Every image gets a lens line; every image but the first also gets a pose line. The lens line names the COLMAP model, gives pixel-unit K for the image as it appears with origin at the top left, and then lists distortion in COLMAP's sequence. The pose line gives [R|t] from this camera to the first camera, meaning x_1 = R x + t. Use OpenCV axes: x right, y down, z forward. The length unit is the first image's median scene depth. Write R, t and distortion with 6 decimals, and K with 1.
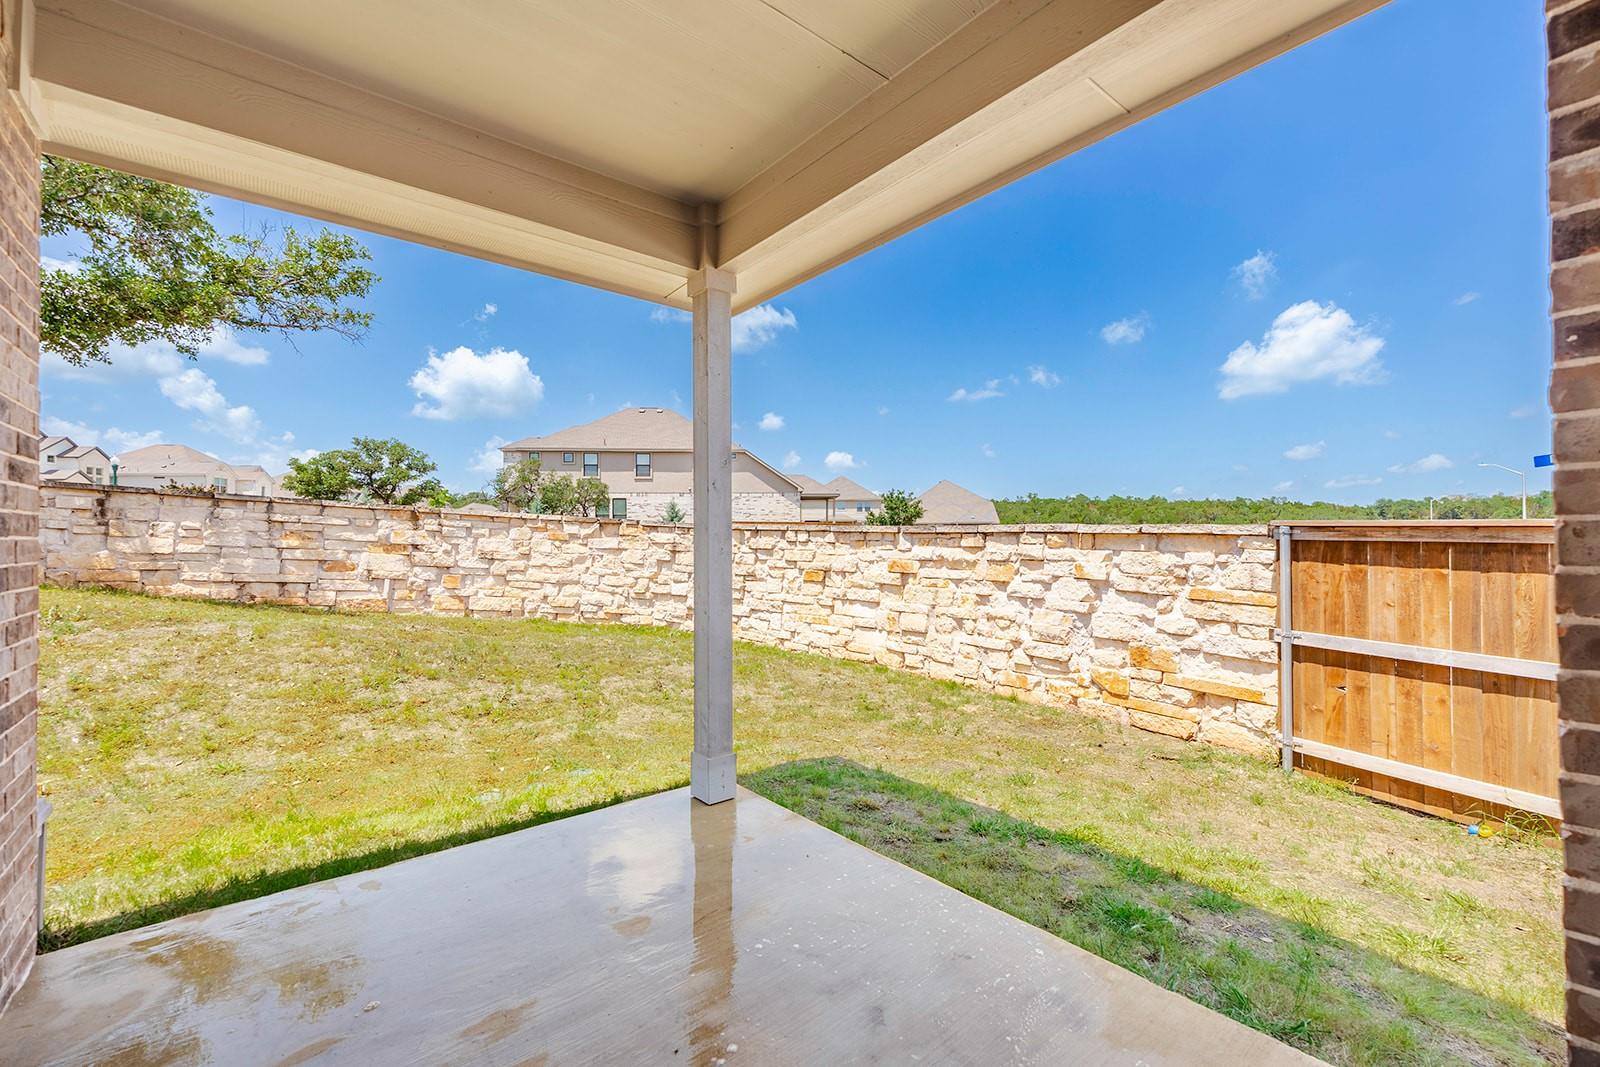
lens RADIAL K [[671.2, 0, 801.7], [0, 671.2, 533.9], [0, 0, 1]] dist [-0.003408, -0.000687]
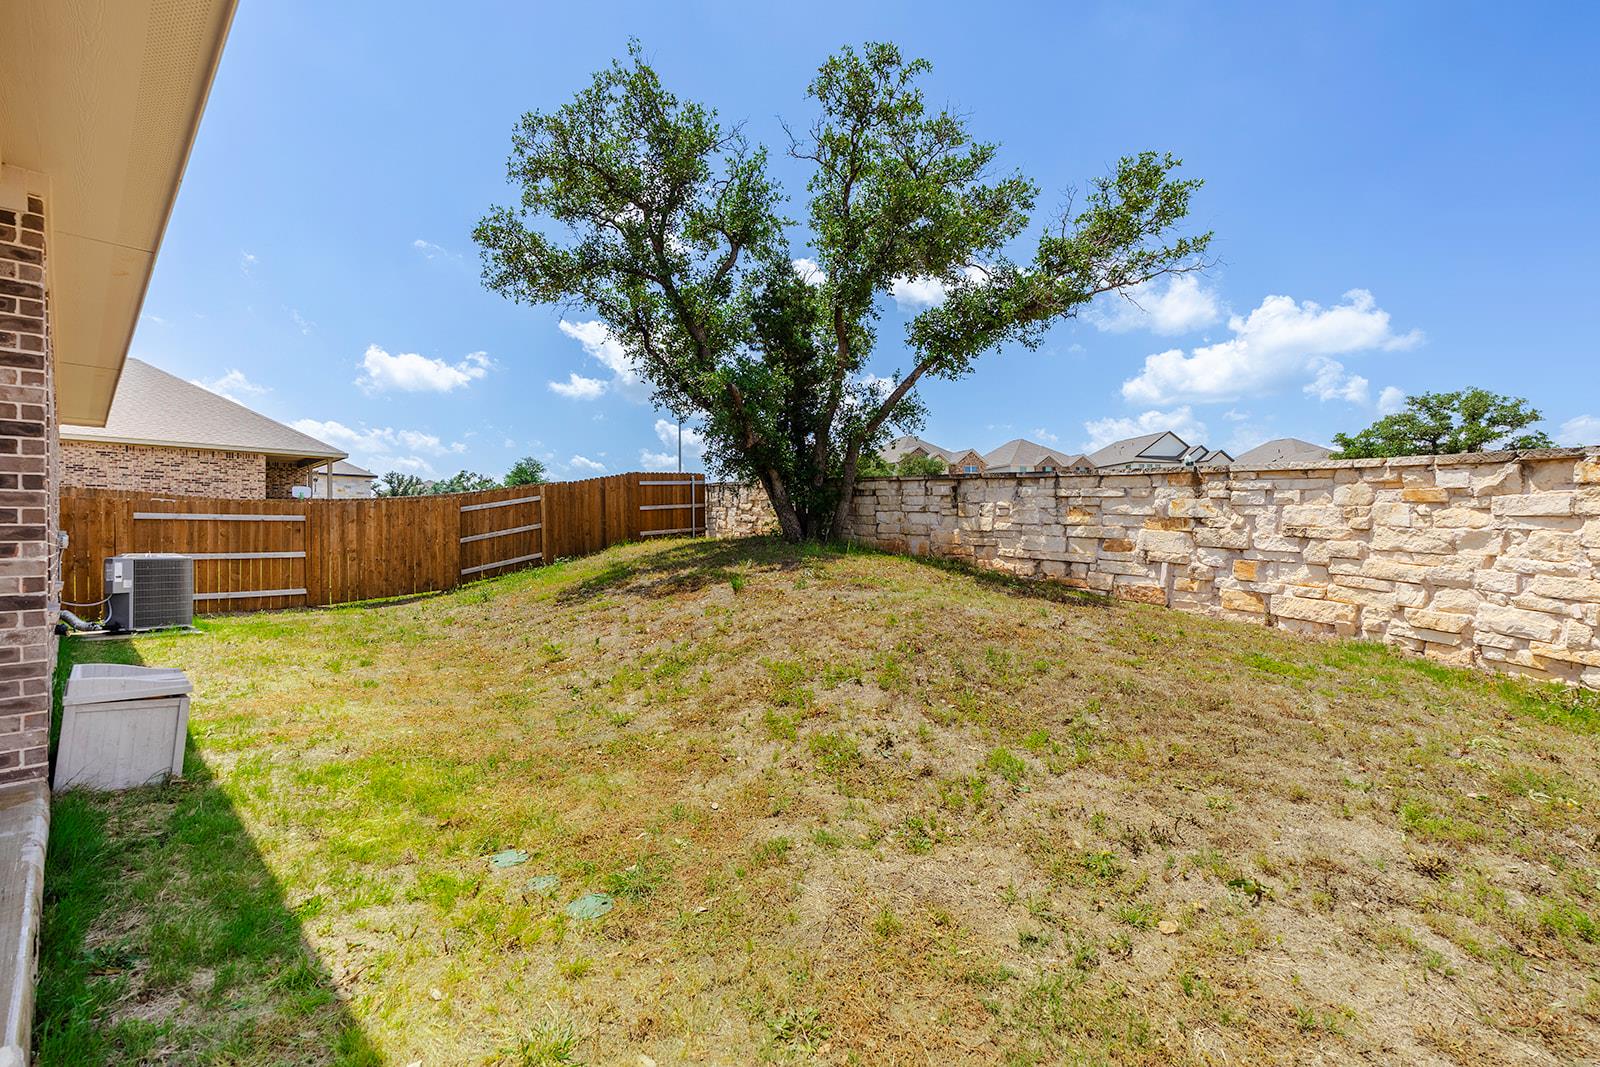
lens RADIAL K [[671.2, 0, 800.3], [0, 671.2, 538.0], [0, 0, 1]] dist [-0.003408, -0.000687]
pose [[0.136747, 0.000173, -0.990606, 0.093403], [0.021035, 0.999774, 0.003078, 0.025947], [0.990383, -0.021259, 0.136713, 0.450668]]
